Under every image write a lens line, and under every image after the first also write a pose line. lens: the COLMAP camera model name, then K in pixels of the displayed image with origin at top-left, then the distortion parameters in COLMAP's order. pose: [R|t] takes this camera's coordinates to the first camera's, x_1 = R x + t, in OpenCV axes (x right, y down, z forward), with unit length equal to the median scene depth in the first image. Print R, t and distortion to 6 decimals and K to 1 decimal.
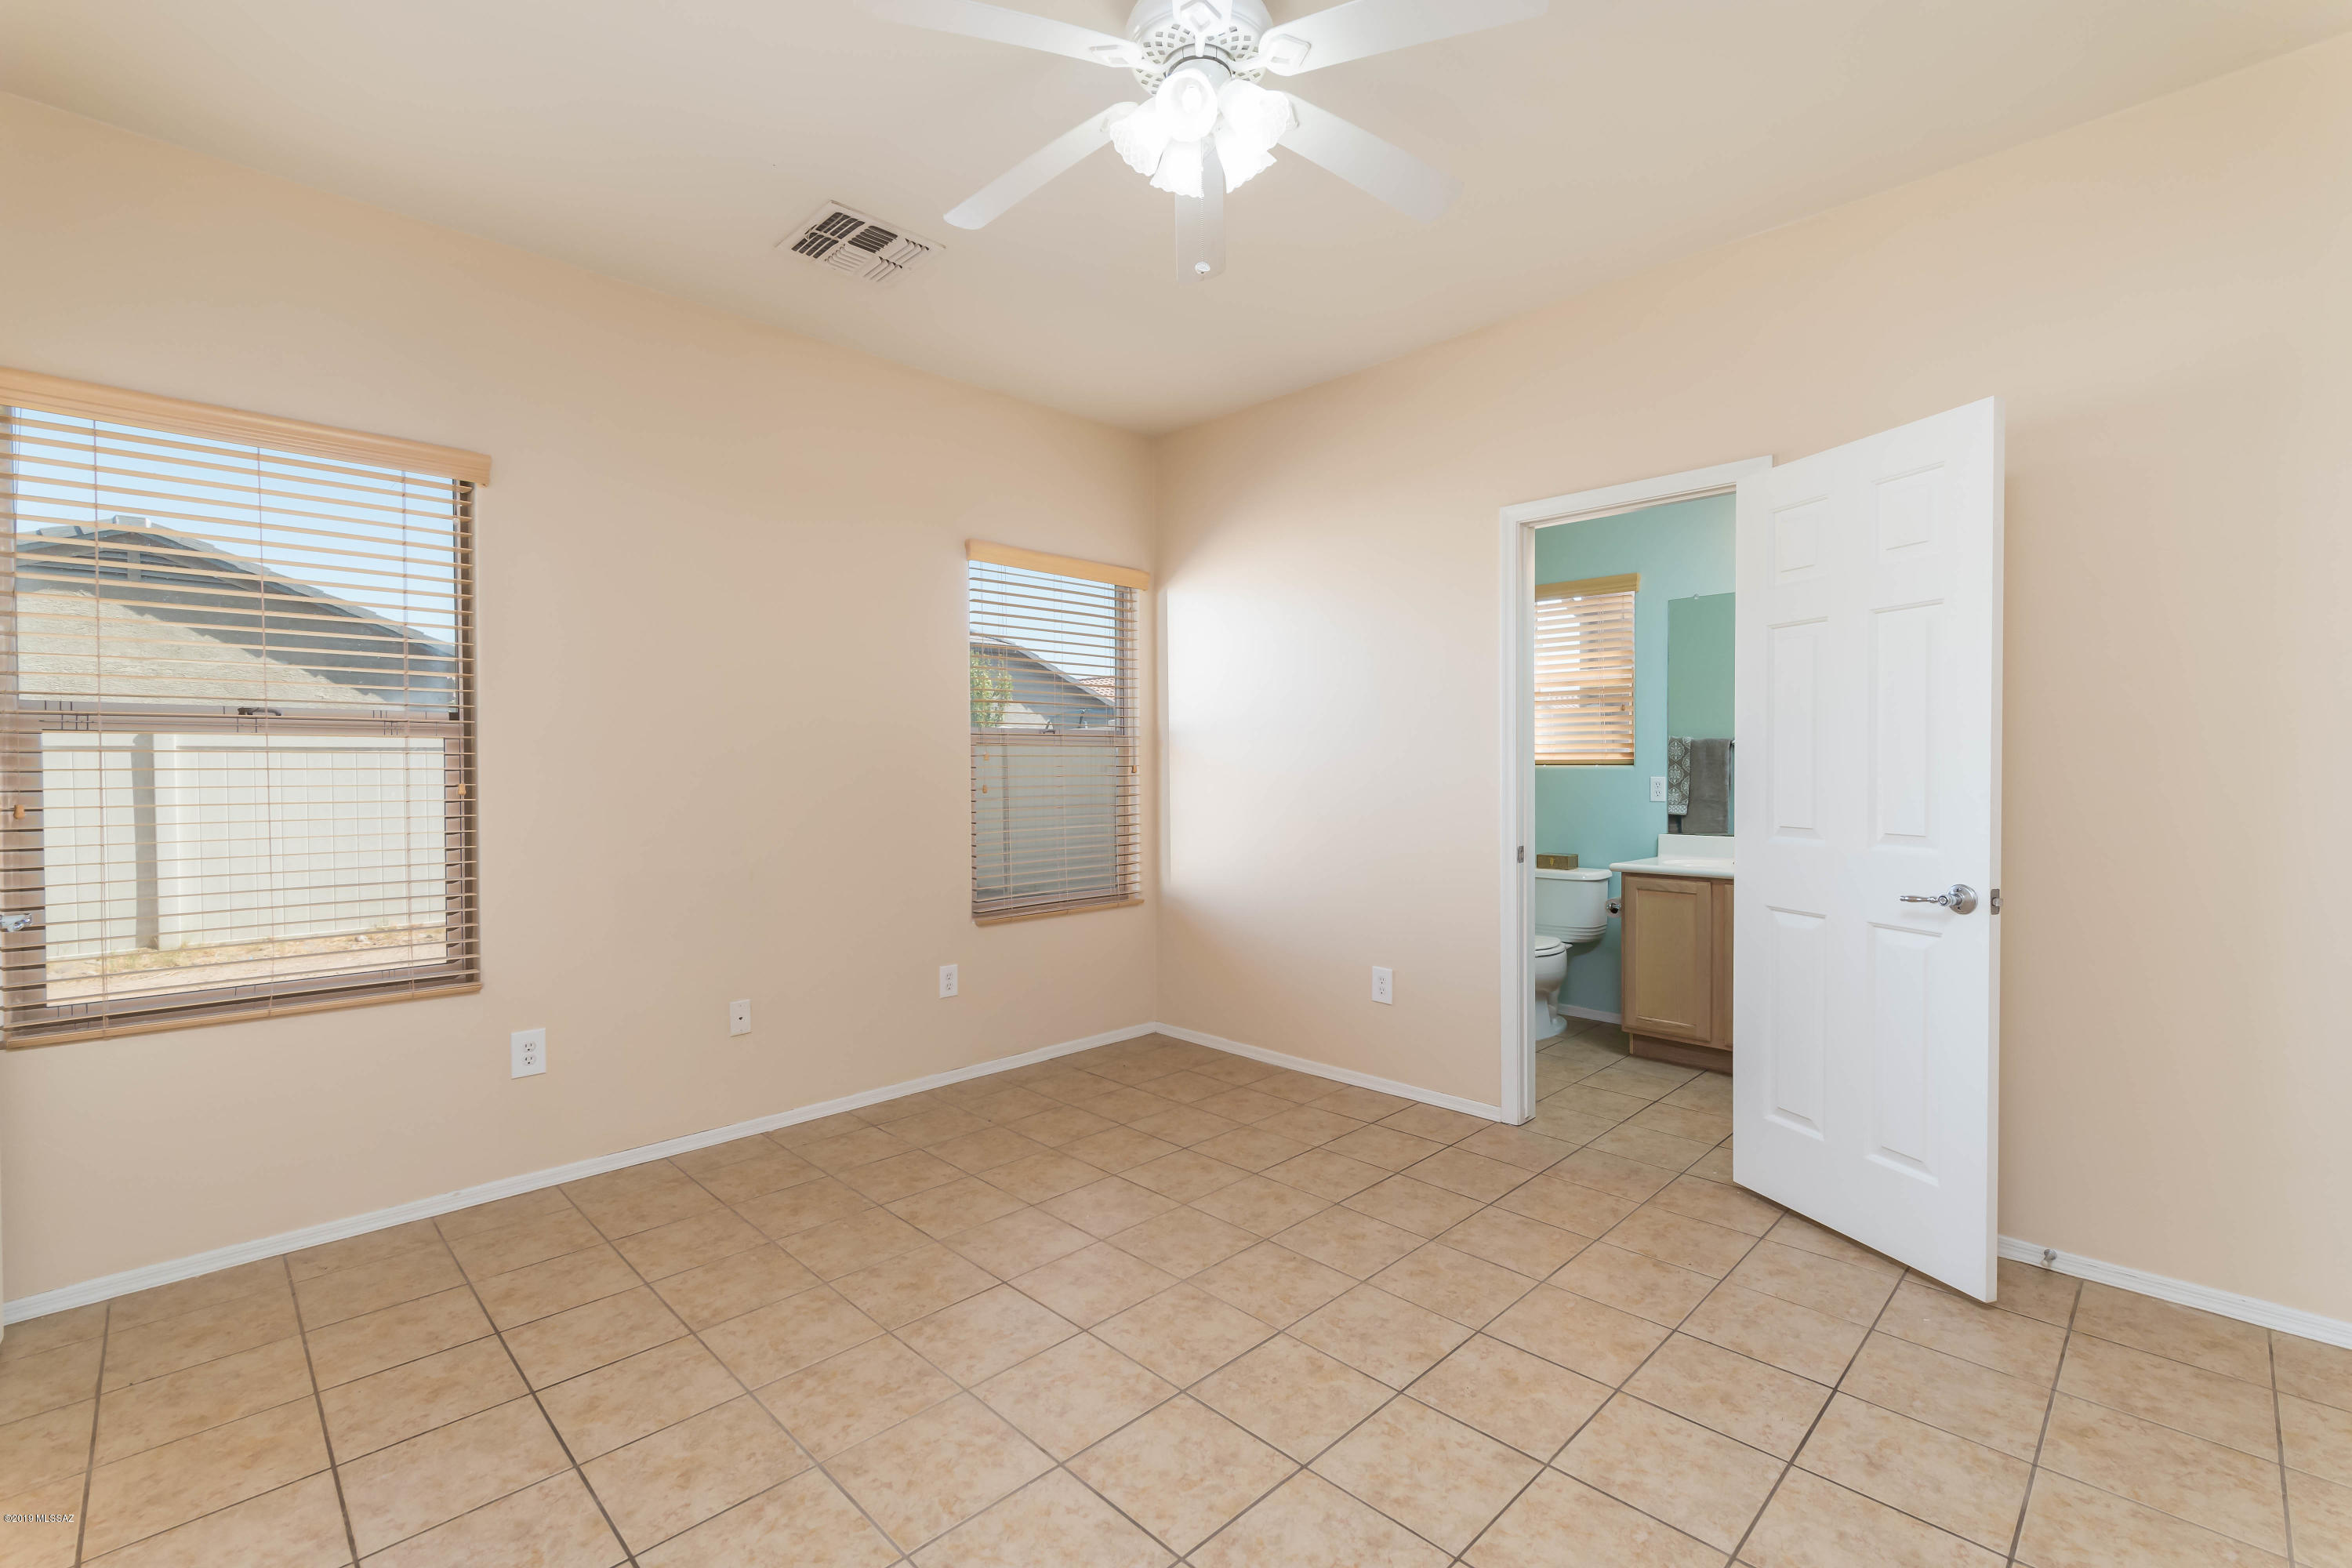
lens RADIAL K [[1023.7, 0, 1181.3], [0, 1023.7, 777.2], [0, 0, 1]] dist [-0.004014, 0.000832]
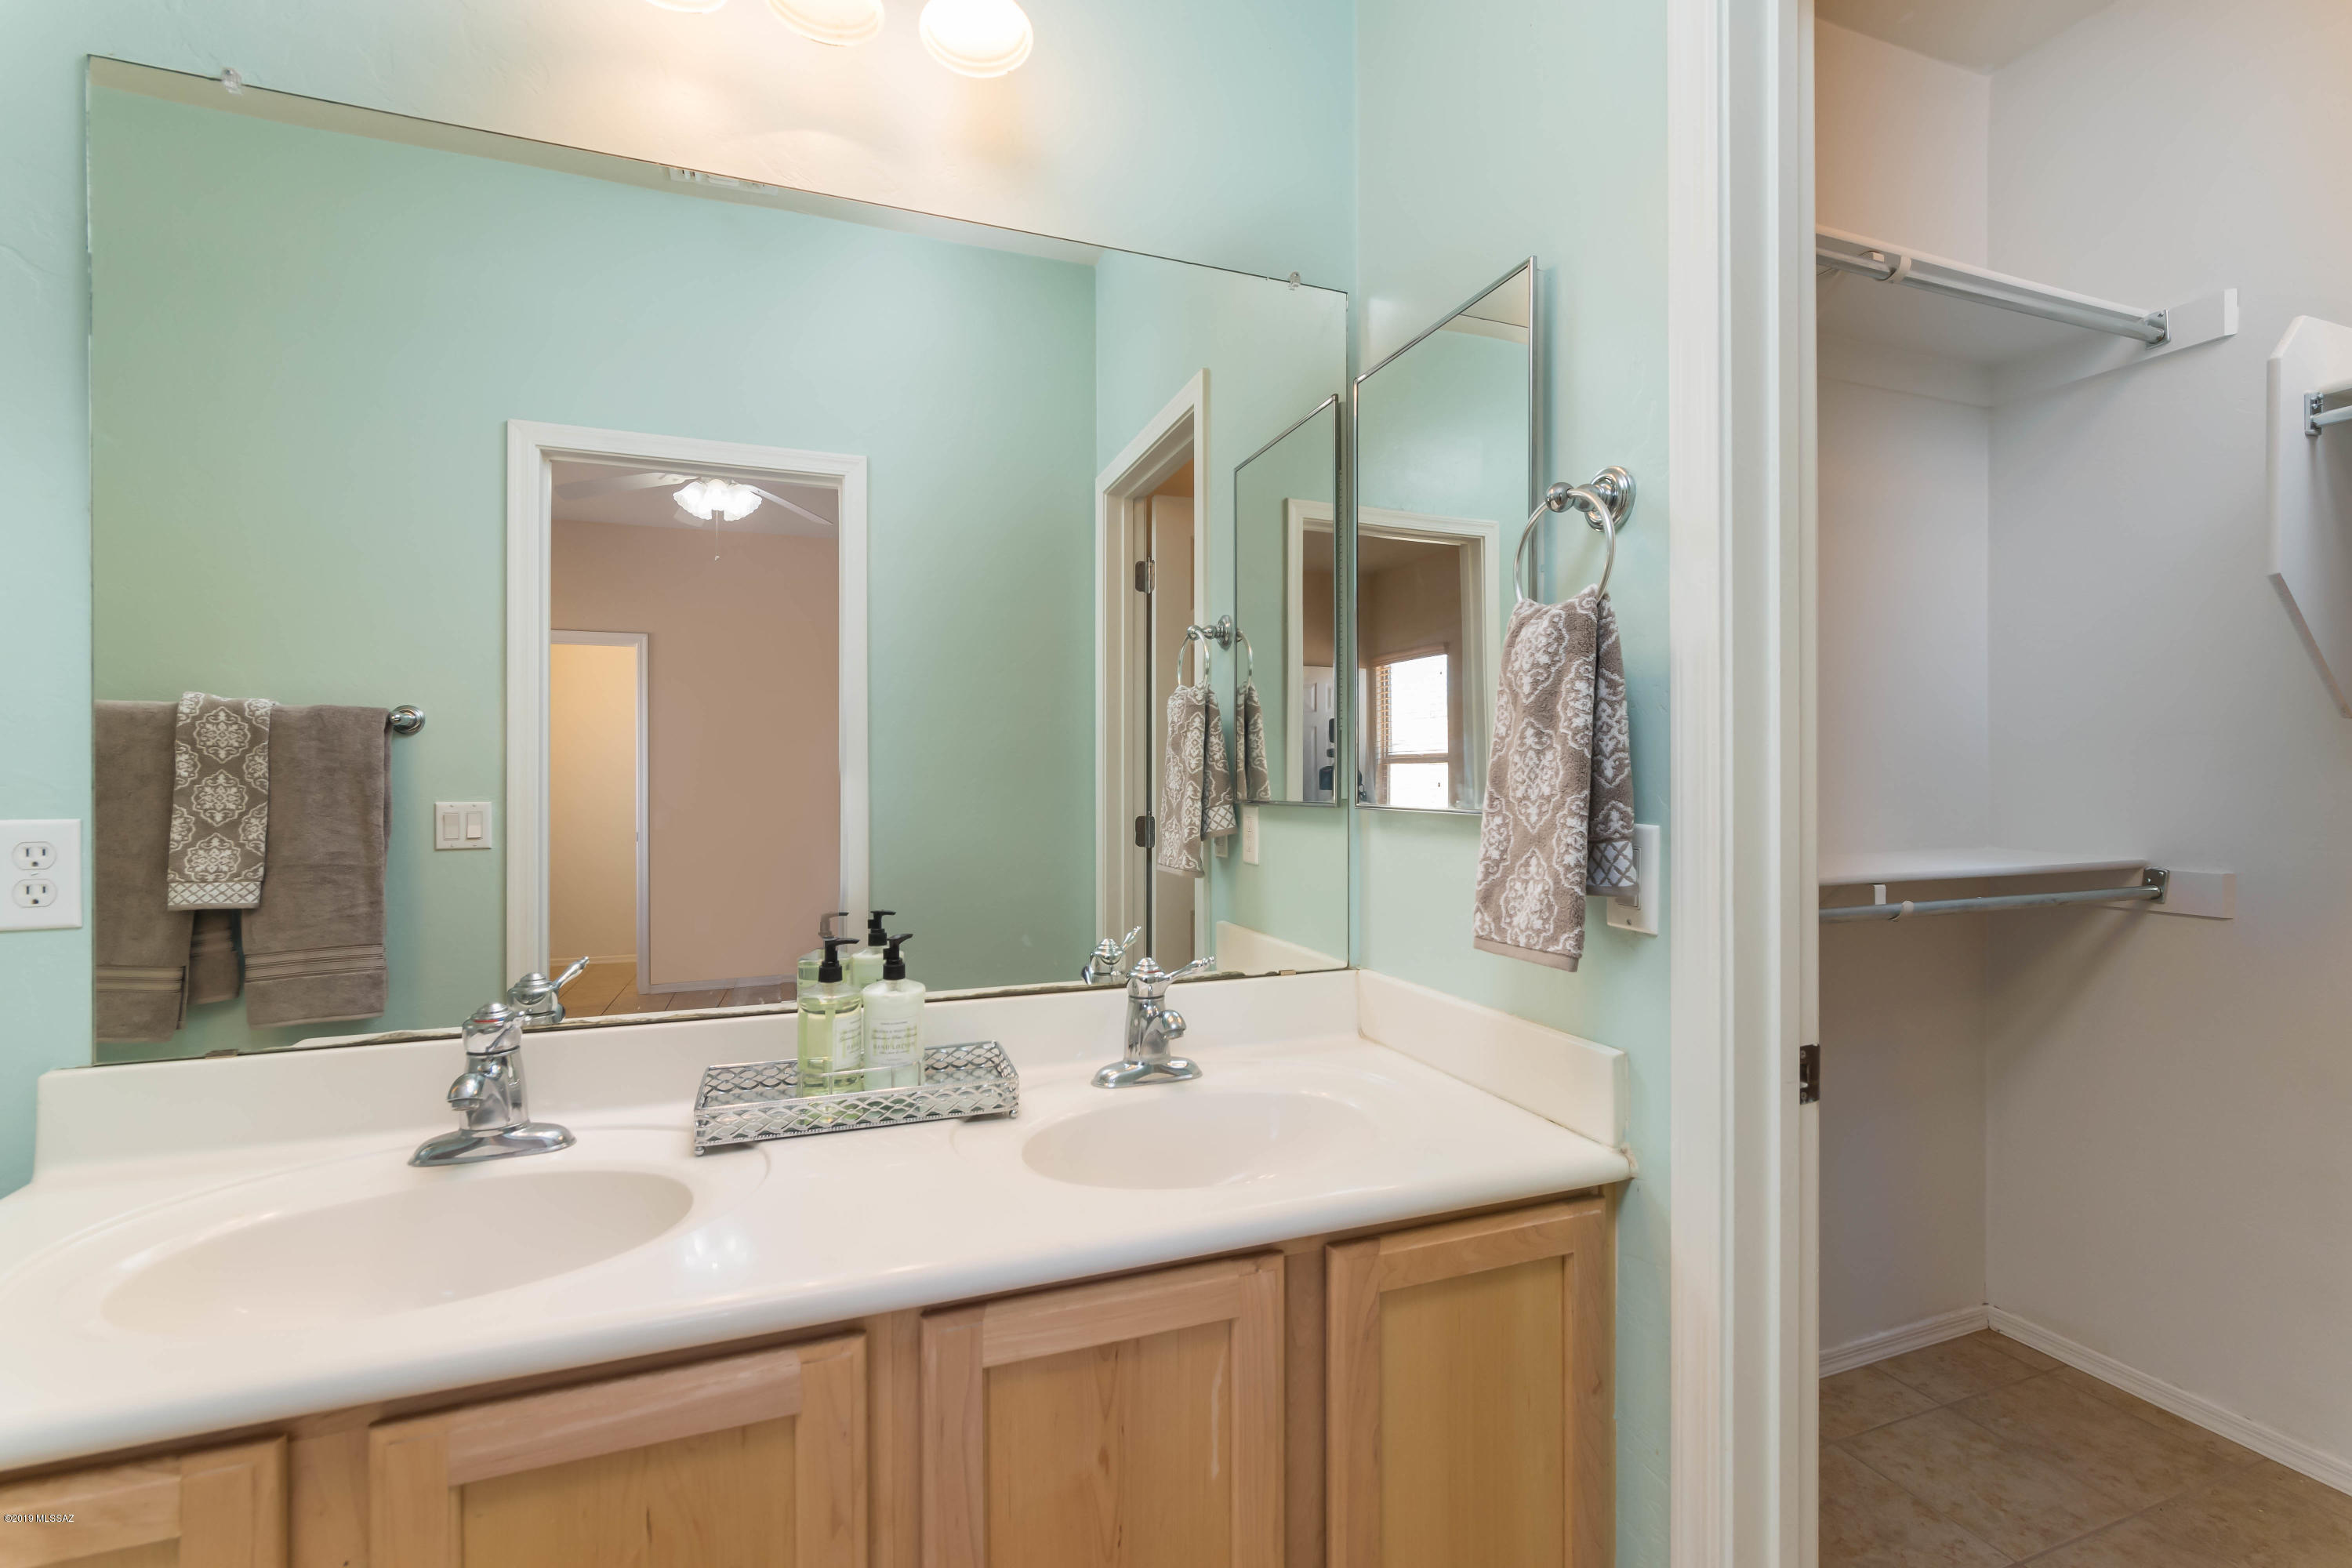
lens RADIAL K [[1023.7, 0, 1206.1], [0, 1023.7, 769.4], [0, 0, 1]] dist [-0.004014, 0.000832]
pose [[0.387304, 0.001953, 0.921950, 0.093108], [0.015702, 0.999839, -0.008714, -0.001520], [-0.921819, 0.017852, 0.387210, 0.175270]]
